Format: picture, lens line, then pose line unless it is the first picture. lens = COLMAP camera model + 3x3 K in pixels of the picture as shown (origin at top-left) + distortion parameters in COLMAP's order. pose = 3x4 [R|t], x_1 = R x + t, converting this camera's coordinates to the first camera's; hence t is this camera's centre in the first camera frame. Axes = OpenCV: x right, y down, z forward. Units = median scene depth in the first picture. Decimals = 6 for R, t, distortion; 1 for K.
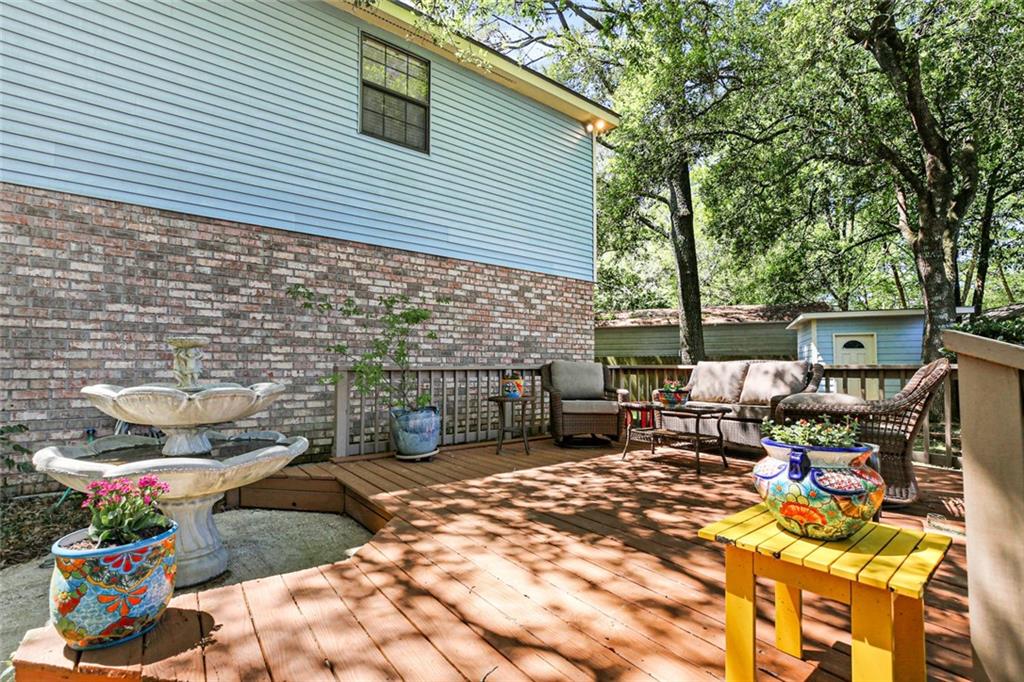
lens RADIAL K [[483.3, 0, 505.9], [0, 483.3, 355.2], [0, 0, 1]] dist [-0.018673, 0.000542]
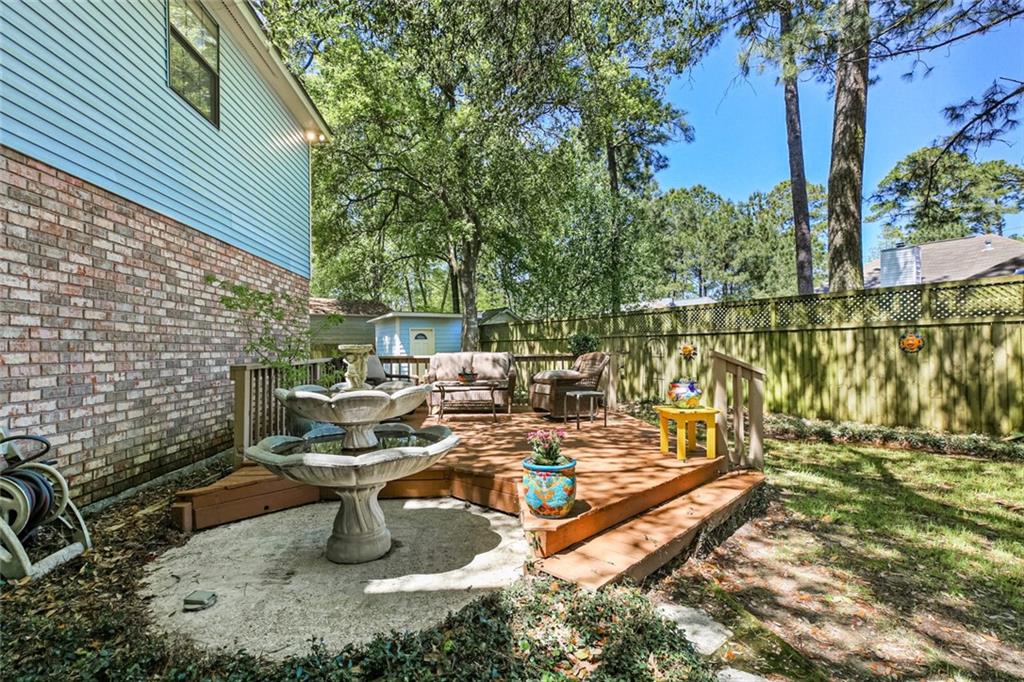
lens RADIAL K [[476.4, 0, 512.5], [0, 476.4, 348.9], [0, 0, 1]] dist [0.001142, 0.000725]
pose [[0.552001, -0.008067, 0.833804, -0.705843], [-0.008737, 0.999842, 0.015458, -0.024502], [-0.833798, -0.015817, 0.551843, 0.036437]]
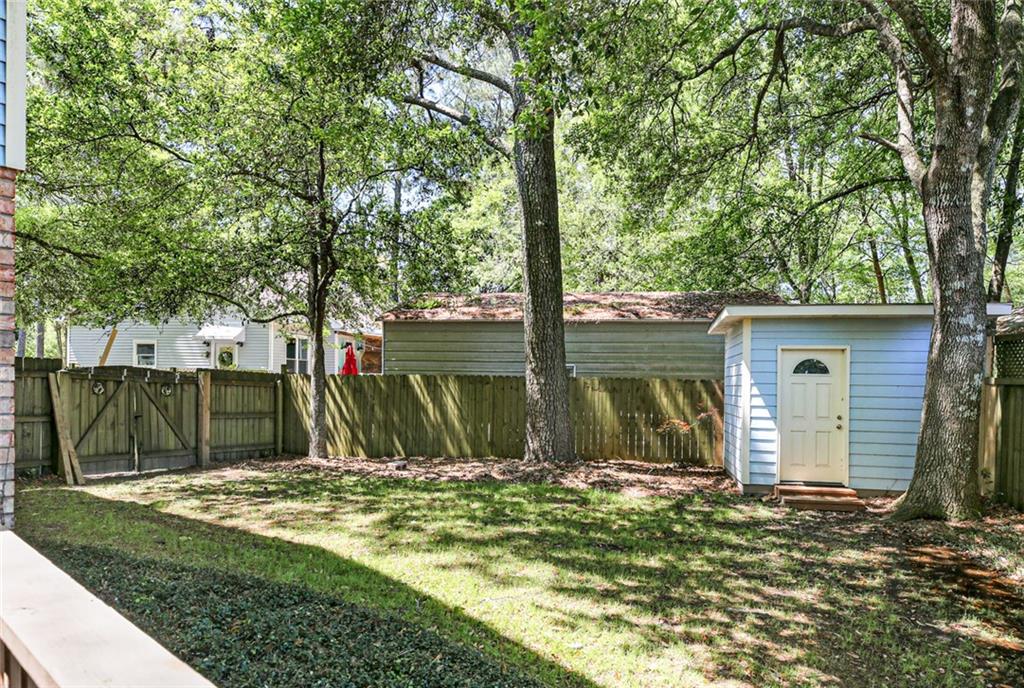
lens RADIAL K [[664.7, 0, 512.5], [0, 664.7, 386.1], [0, 0, 1]] dist [-0.000678, -0.000417]
pose [[0.980106, 0.010362, 0.198206, 0.604229], [-0.019179, 0.998907, 0.042620, -0.064712], [-0.197547, -0.045574, 0.979233, 0.808068]]
